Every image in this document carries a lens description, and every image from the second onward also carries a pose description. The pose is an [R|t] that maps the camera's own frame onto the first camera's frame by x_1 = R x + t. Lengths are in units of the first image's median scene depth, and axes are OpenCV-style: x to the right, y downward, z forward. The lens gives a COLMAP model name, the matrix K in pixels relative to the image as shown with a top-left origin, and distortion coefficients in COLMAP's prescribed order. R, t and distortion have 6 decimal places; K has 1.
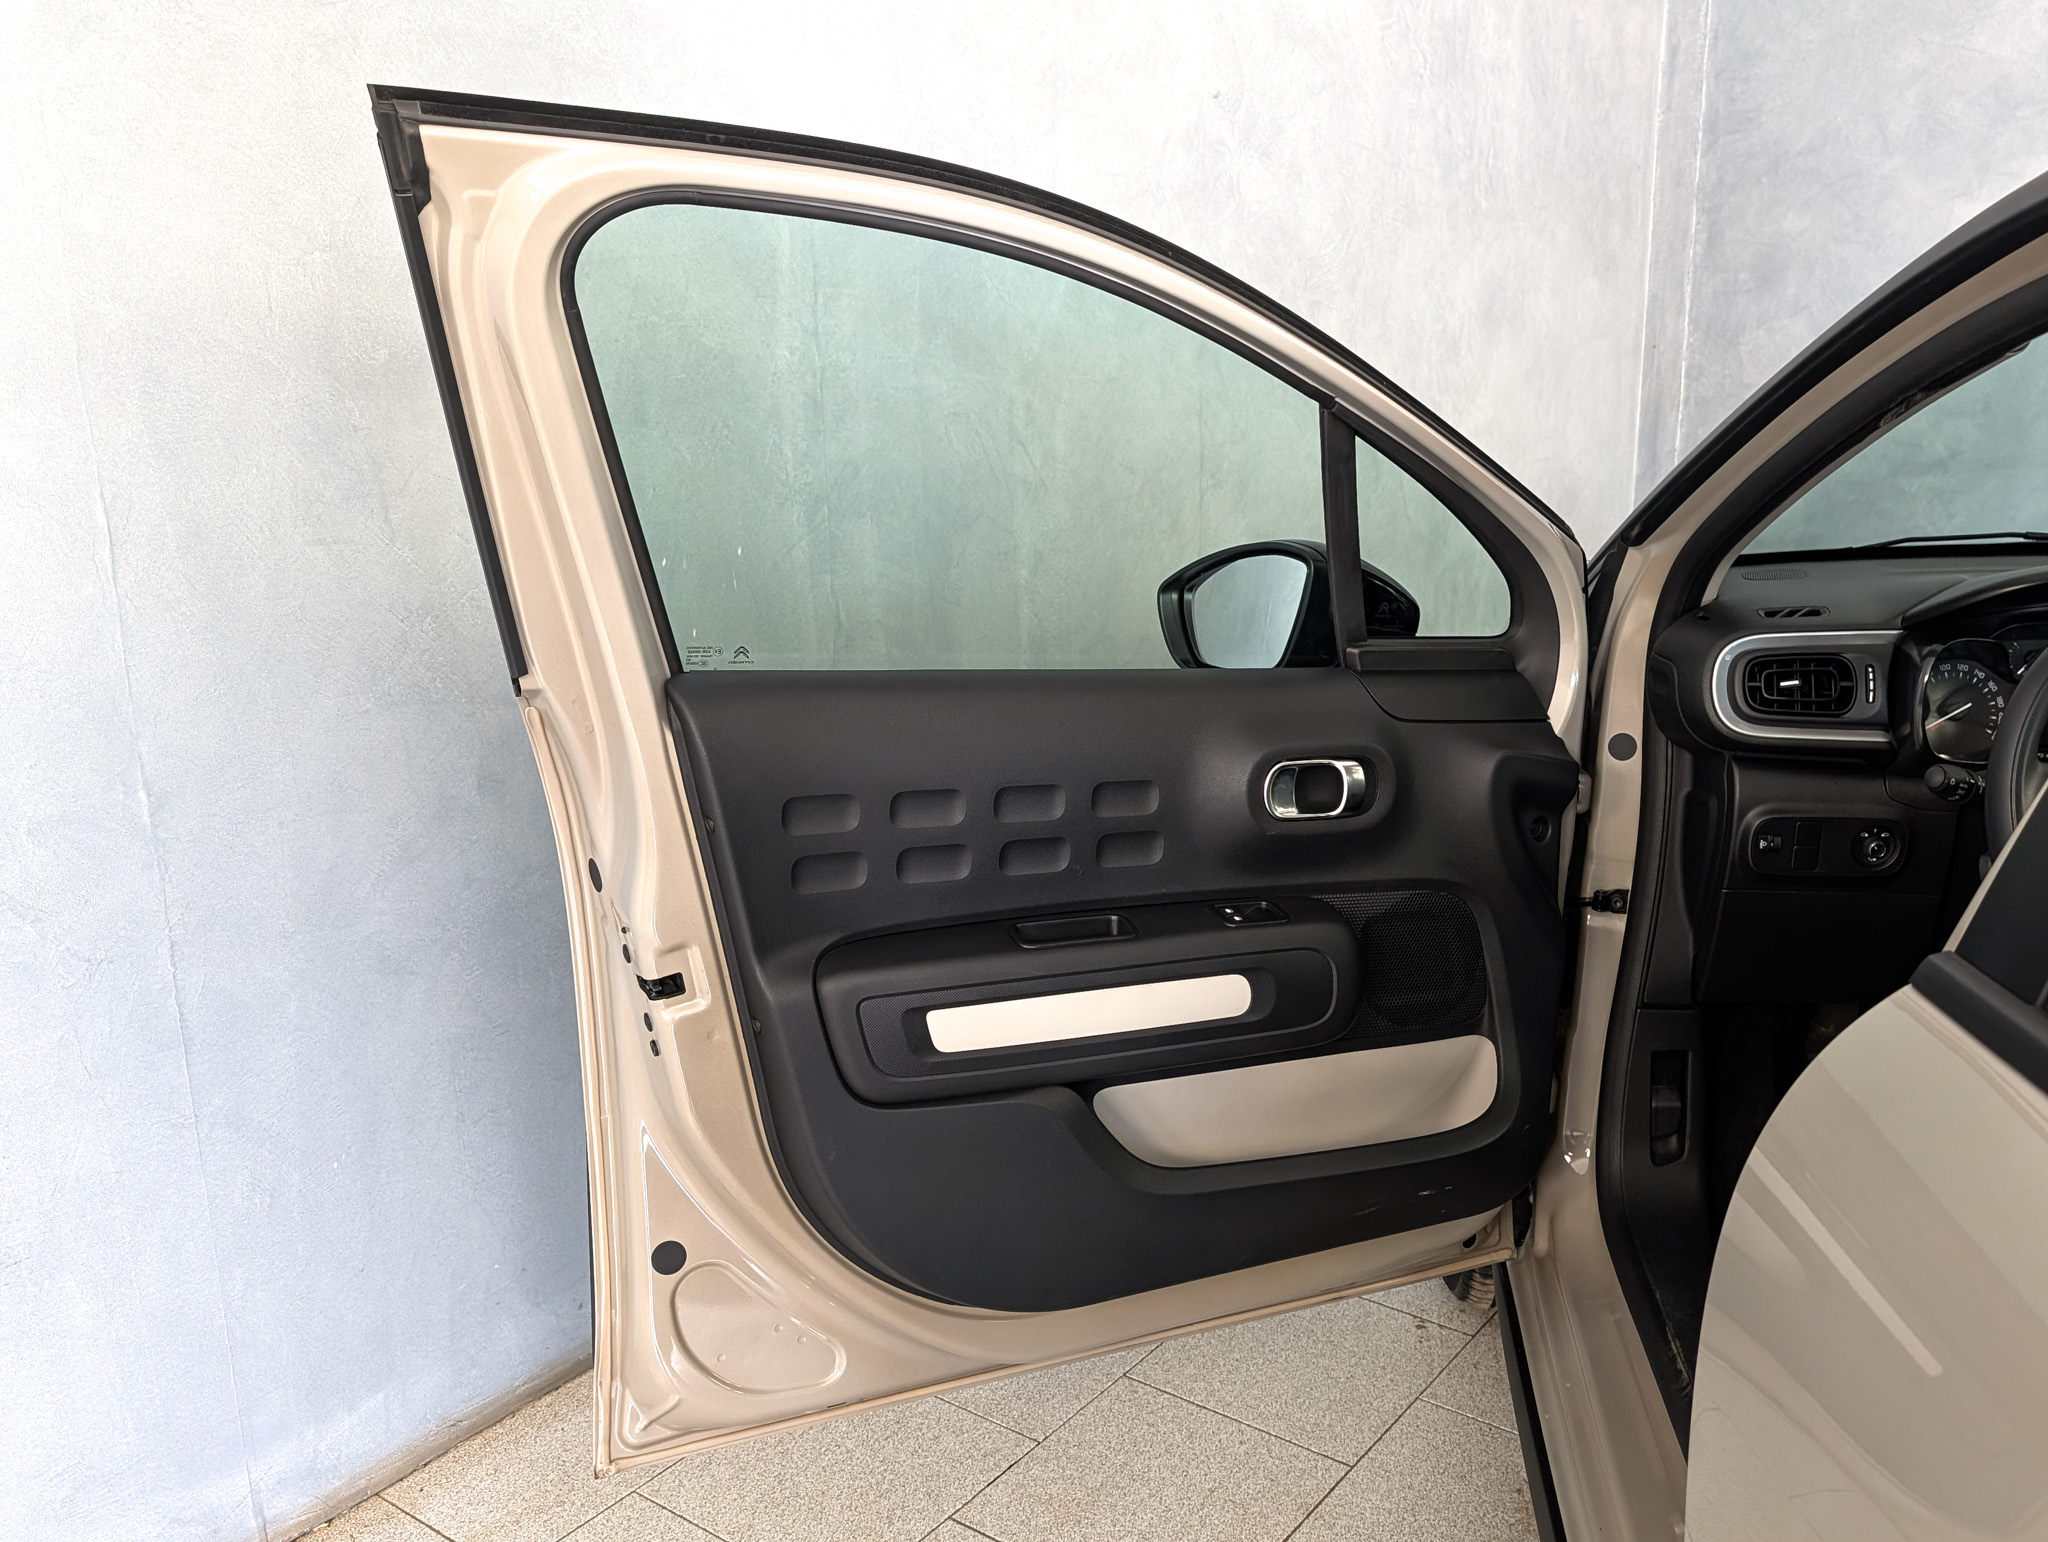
lens RADIAL K [[1861.1, 0, 1024.0], [0, 1861.1, 771.0], [0, 0, 1]] dist [0.022053, -0.002459]
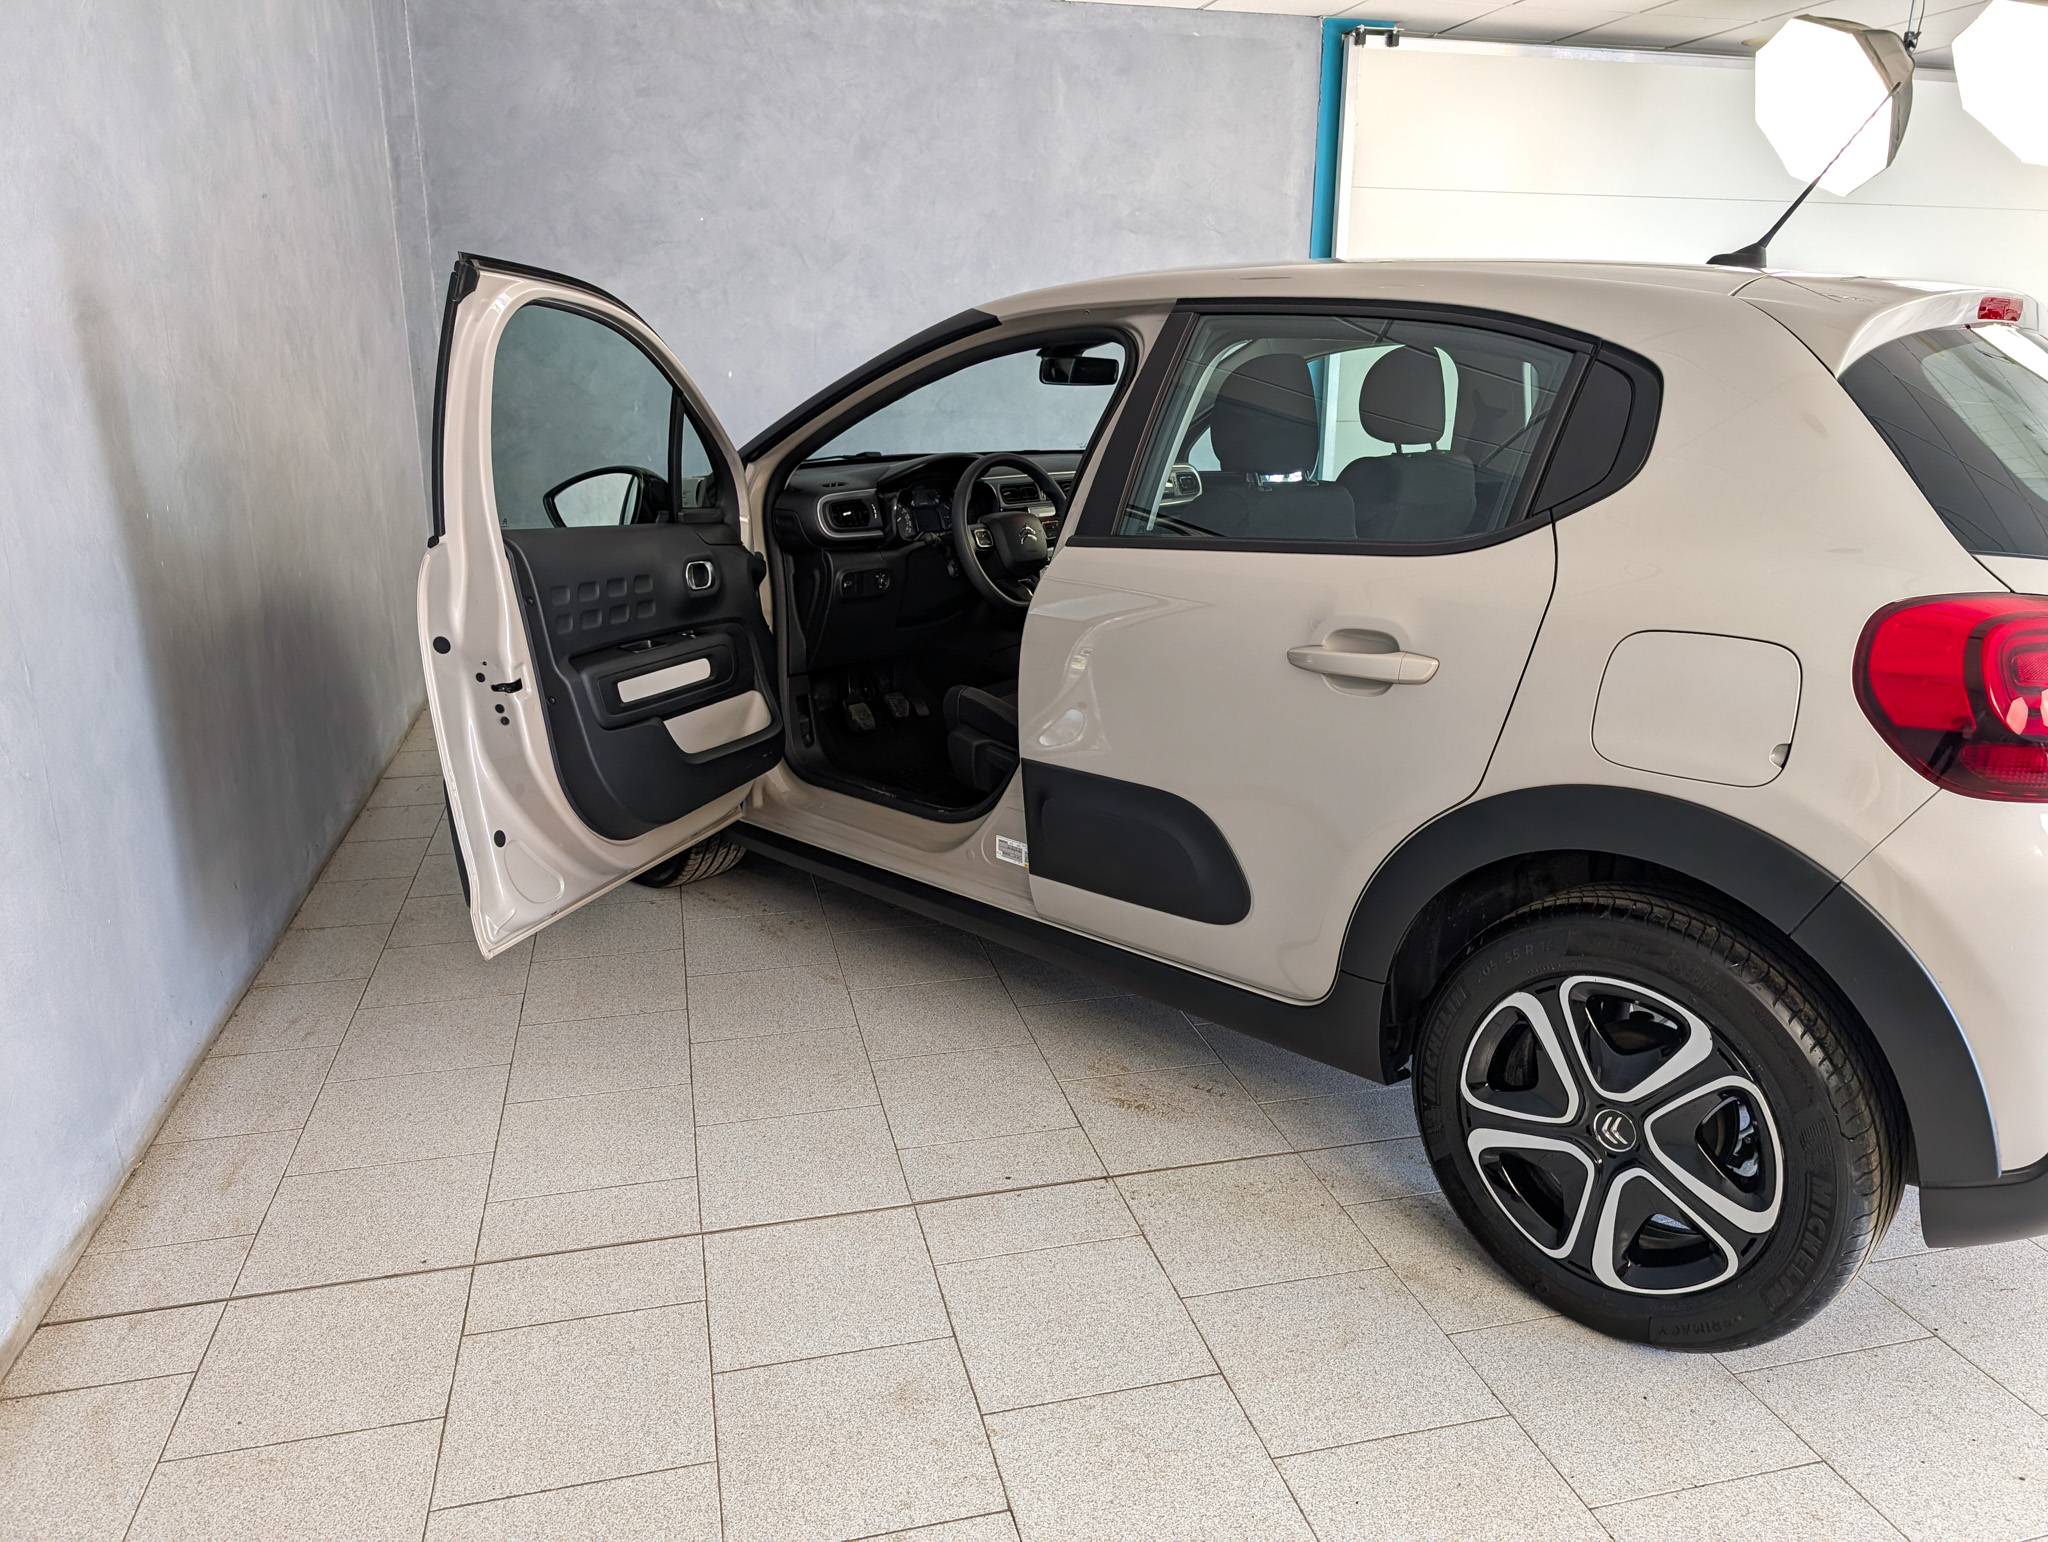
lens RADIAL K [[1470.8, 0, 1075.8], [0, 1470.8, 769.2], [0, 0, 1]] dist [0.009579, -0.005715]
pose [[0.654307, -0.201349, 0.728931, -0.806718], [0.170763, 0.978345, 0.116962, 0.099182], [-0.736697, 0.047945, 0.674521, -0.439496]]
